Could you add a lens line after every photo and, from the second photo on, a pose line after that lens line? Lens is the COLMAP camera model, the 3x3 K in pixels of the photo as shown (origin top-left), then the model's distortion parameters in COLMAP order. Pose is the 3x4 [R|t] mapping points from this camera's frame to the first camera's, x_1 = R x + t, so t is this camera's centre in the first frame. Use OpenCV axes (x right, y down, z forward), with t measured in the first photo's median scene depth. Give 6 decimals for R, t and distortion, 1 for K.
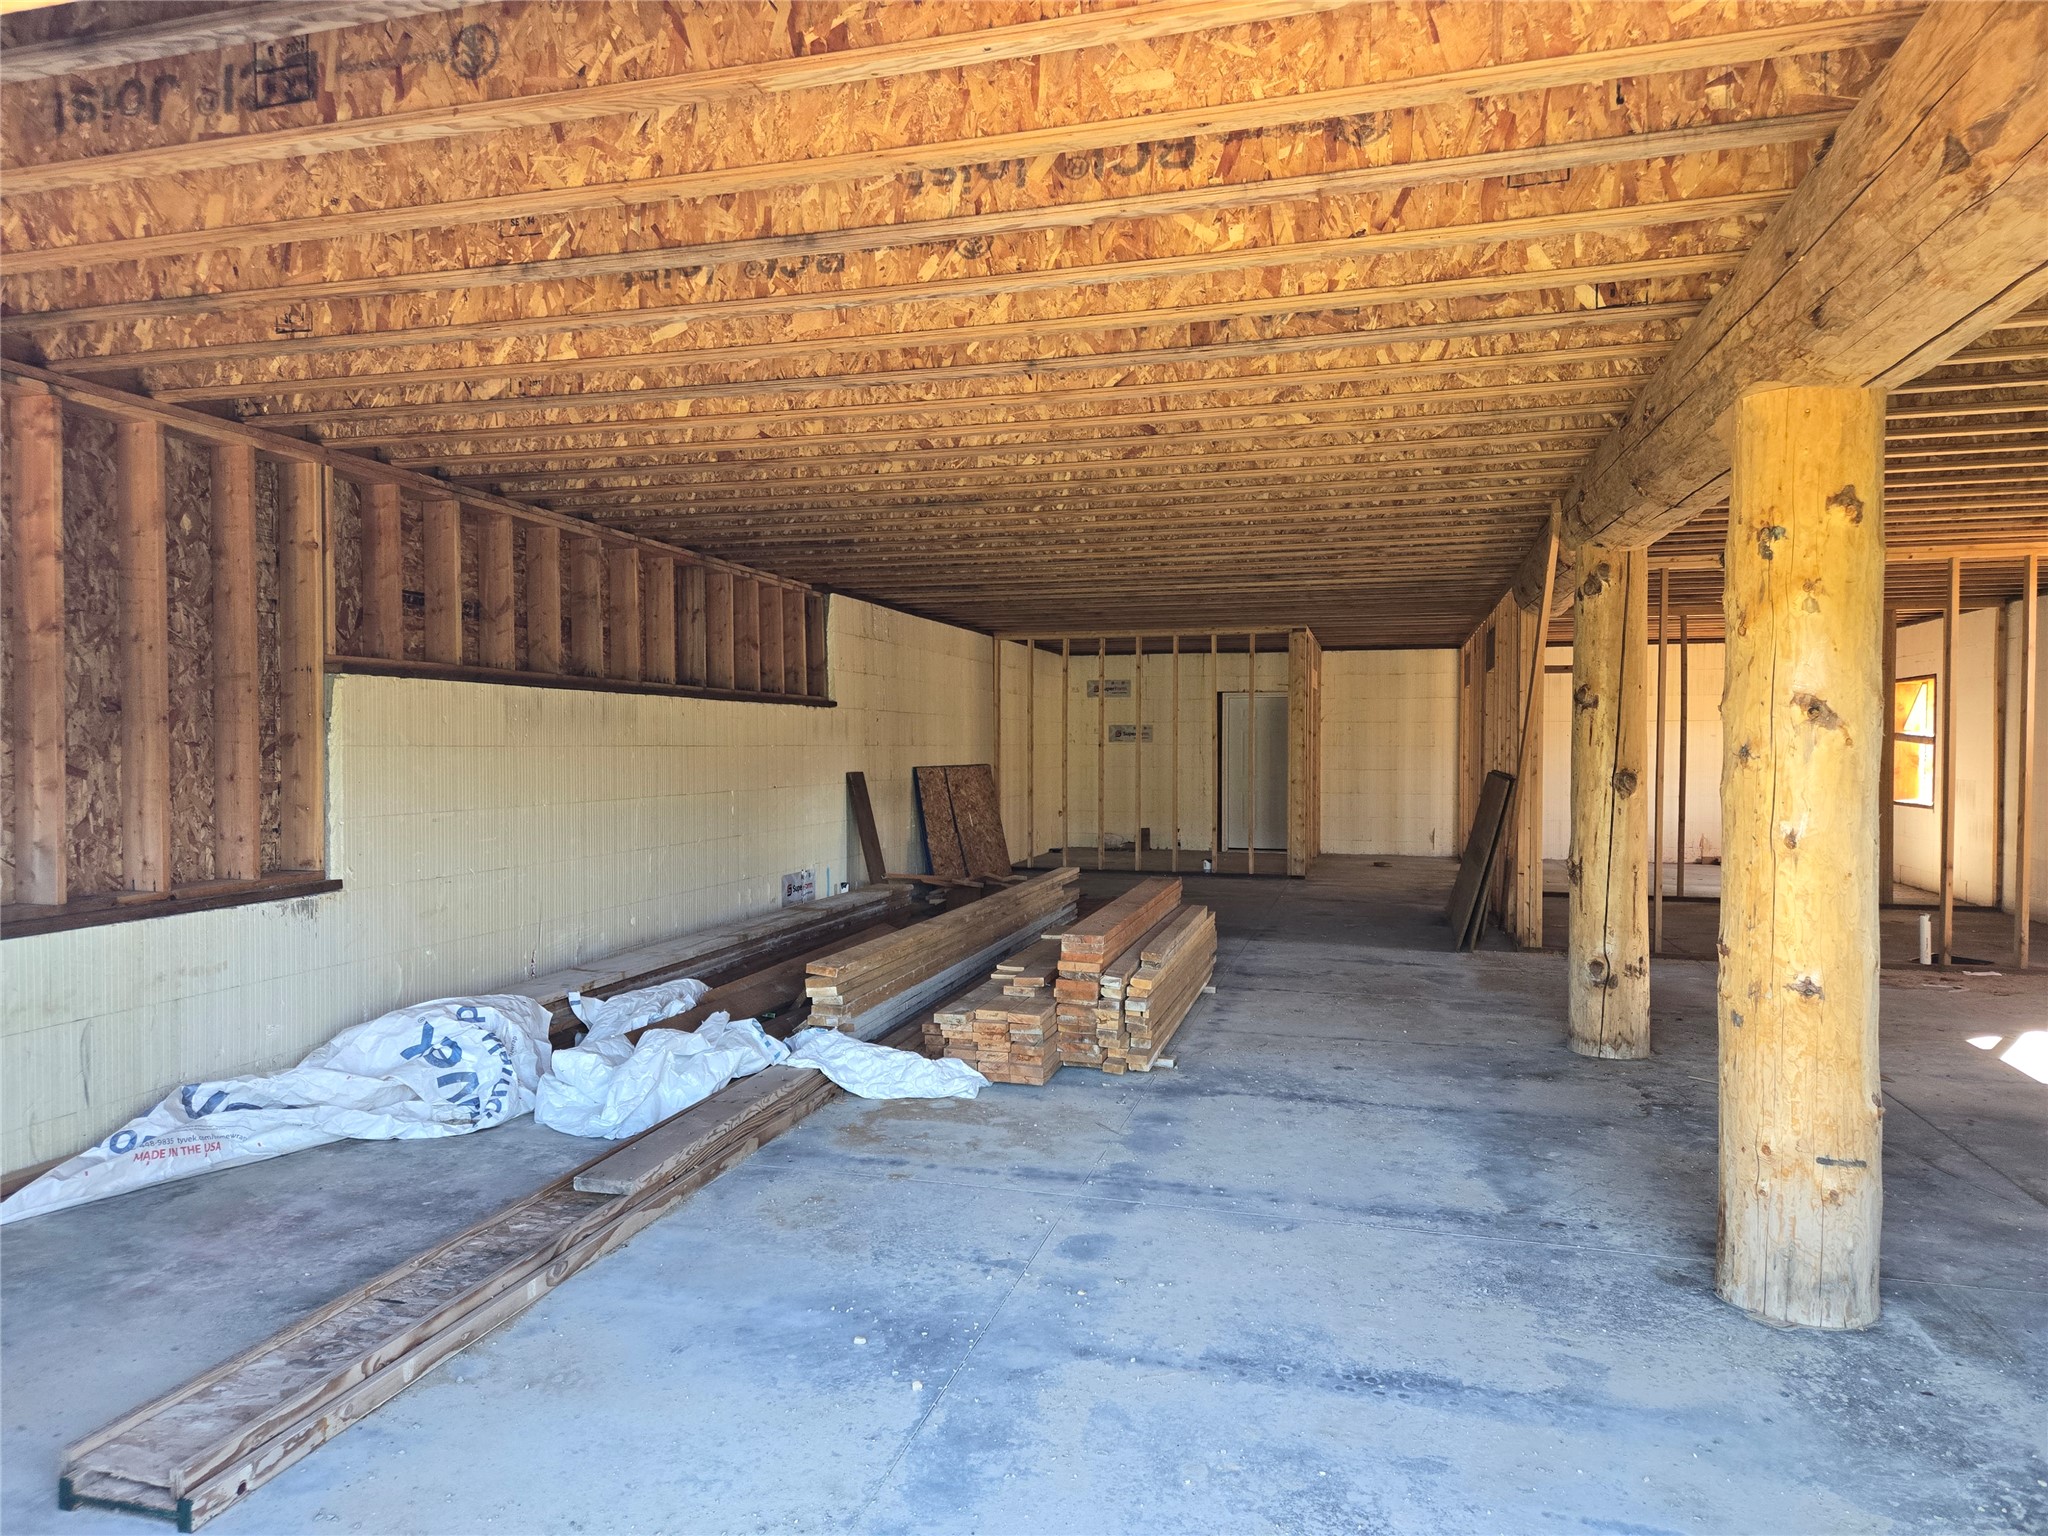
lens RADIAL K [[1382.3, 0, 973.0], [0, 1382.3, 769.3], [0, 0, 1]] dist [0.070851, -0.054483]
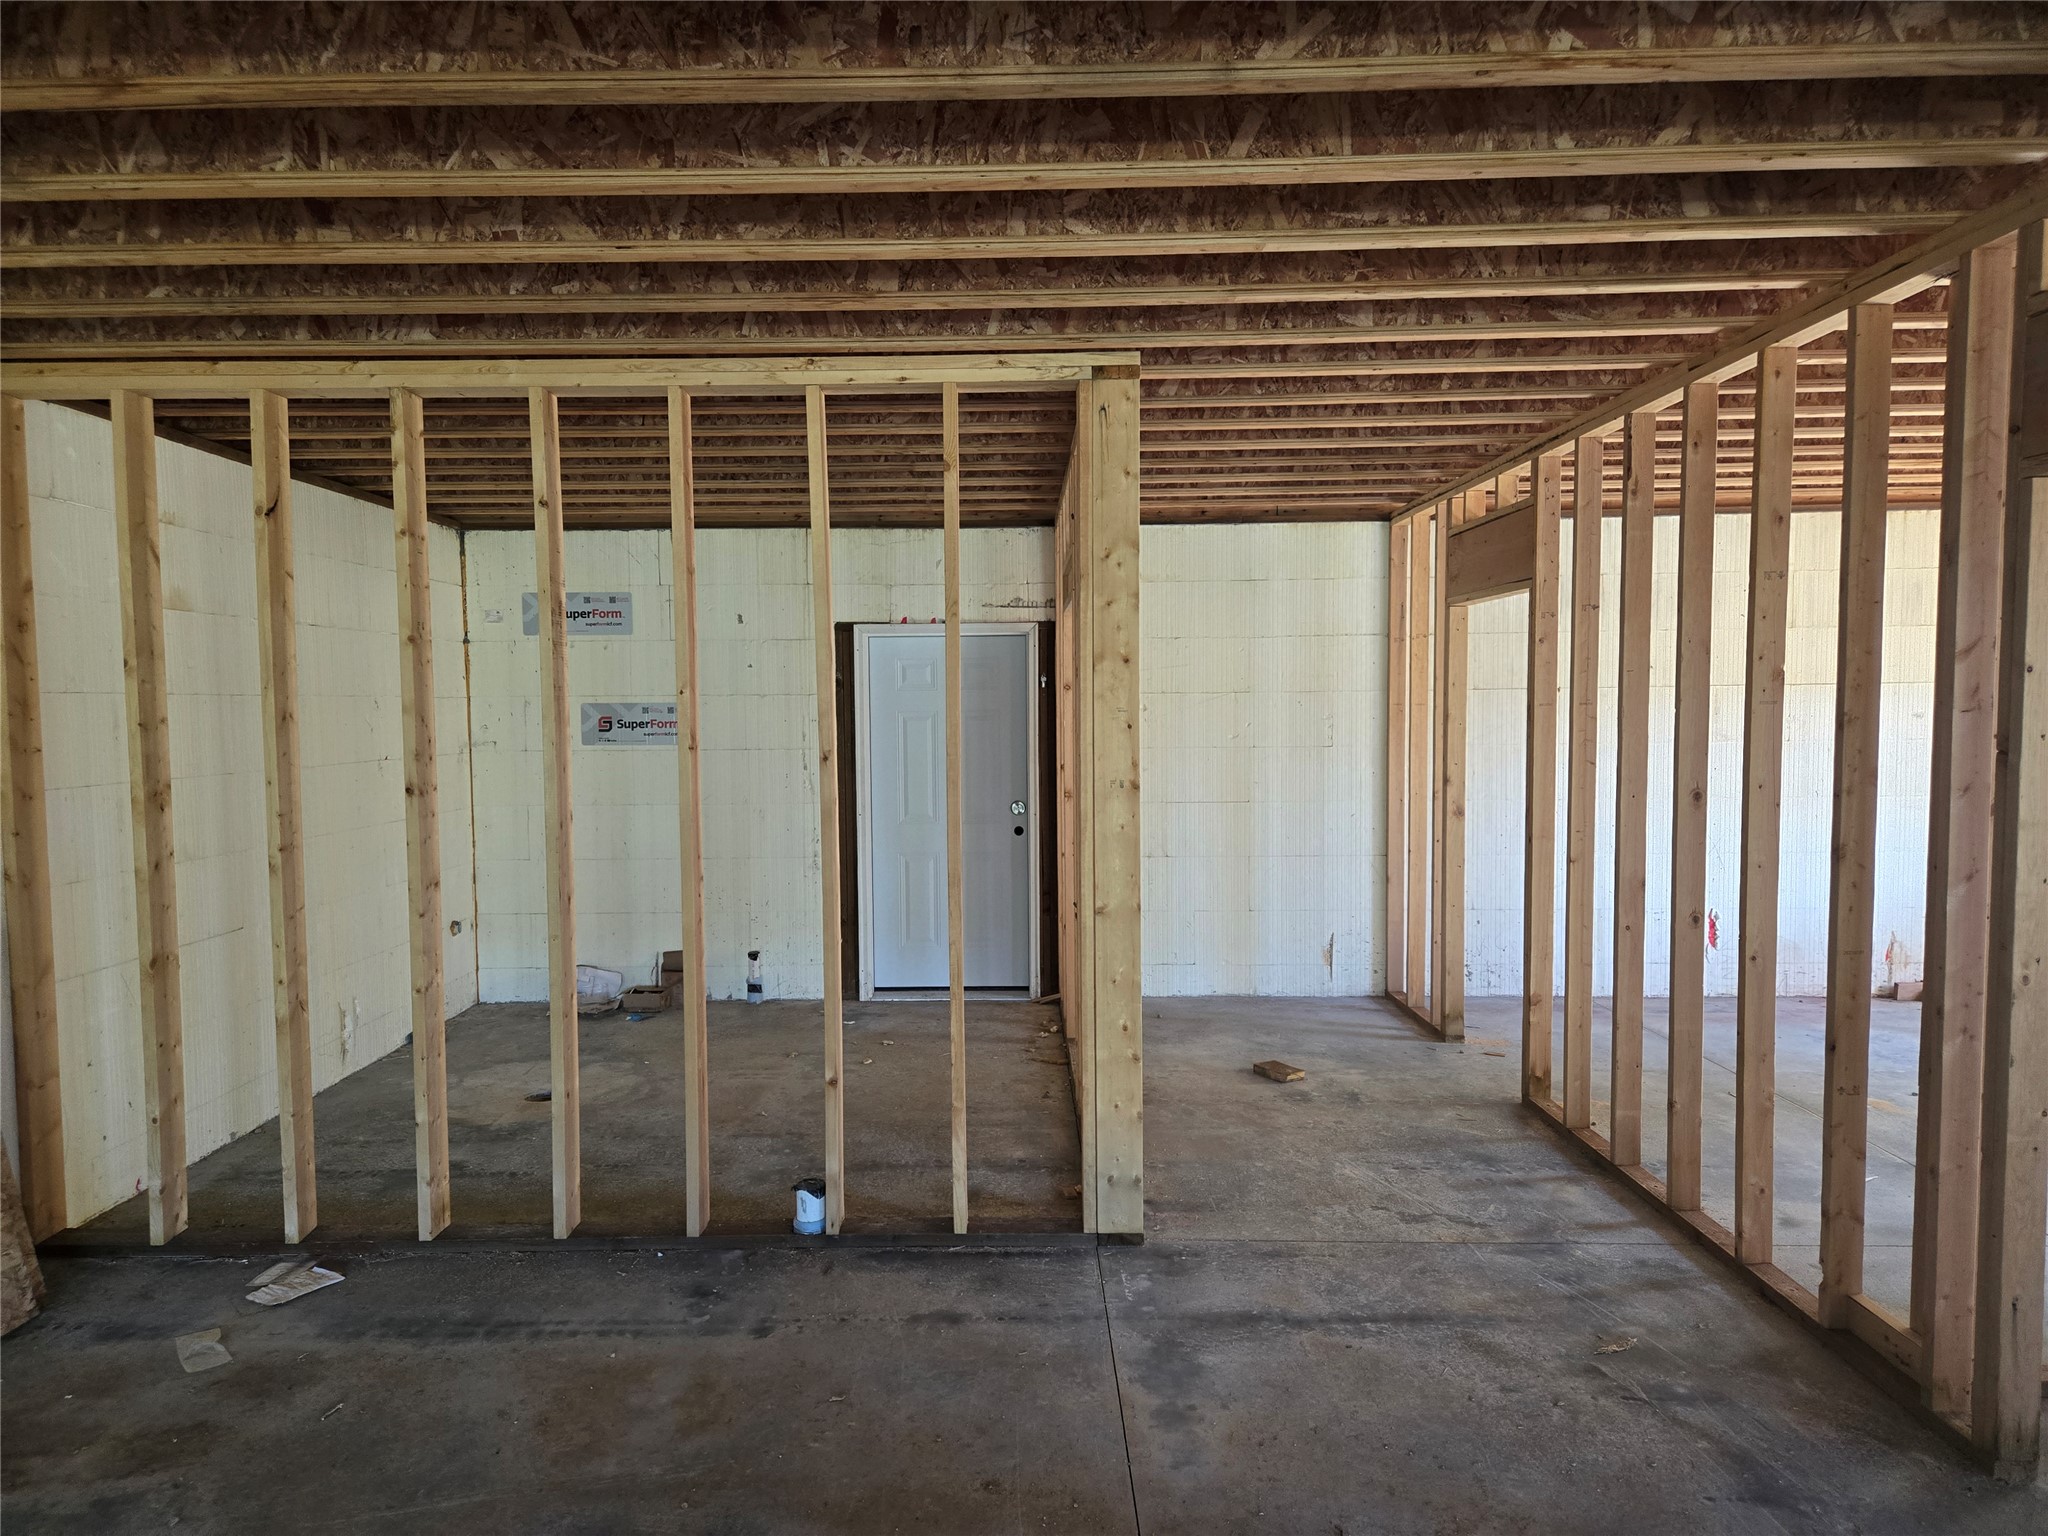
lens RADIAL K [[1382.3, 0, 1020.4], [0, 1382.3, 772.8], [0, 0, 1]] dist [0.070851, -0.054483]
pose [[0.957373, -0.025848, 0.287695, 0.125968], [0.017655, 0.999362, 0.031035, -0.027078], [-0.288314, -0.024633, 0.957219, 0.689737]]
